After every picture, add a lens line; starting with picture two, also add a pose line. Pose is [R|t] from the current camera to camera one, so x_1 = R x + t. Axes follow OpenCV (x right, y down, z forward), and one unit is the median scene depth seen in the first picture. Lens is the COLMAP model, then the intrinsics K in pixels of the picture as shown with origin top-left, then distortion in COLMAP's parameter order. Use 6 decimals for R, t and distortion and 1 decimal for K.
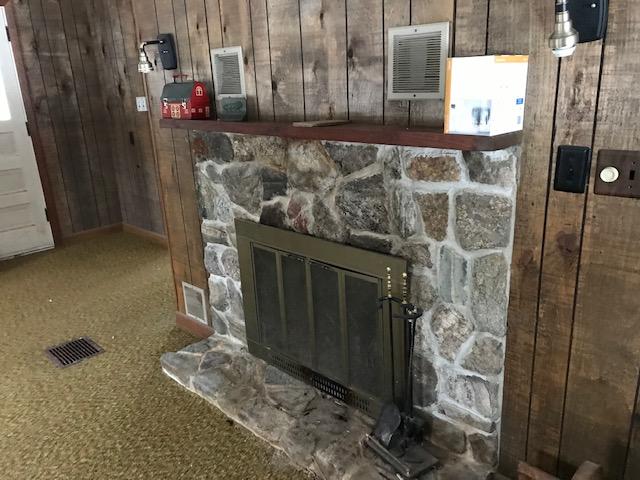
lens RADIAL K [[527.3, 0, 321.2], [0, 527.3, 242.3], [0, 0, 1]] dist [0.055419, -0.055889]
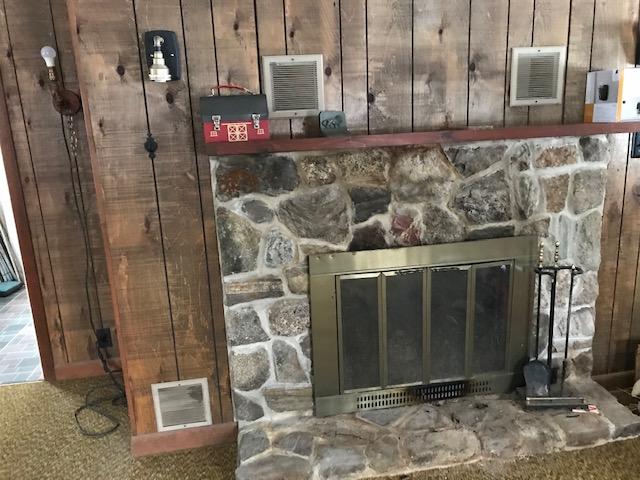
lens RADIAL K [[527.3, 0, 323.5], [0, 527.3, 238.9], [0, 0, 1]] dist [0.055419, -0.055889]
pose [[0.586514, -0.176574, 0.790457, -0.996277], [0.260968, 0.965098, 0.021949, -0.102730], [-0.766744, 0.193411, 0.612124, 0.573238]]
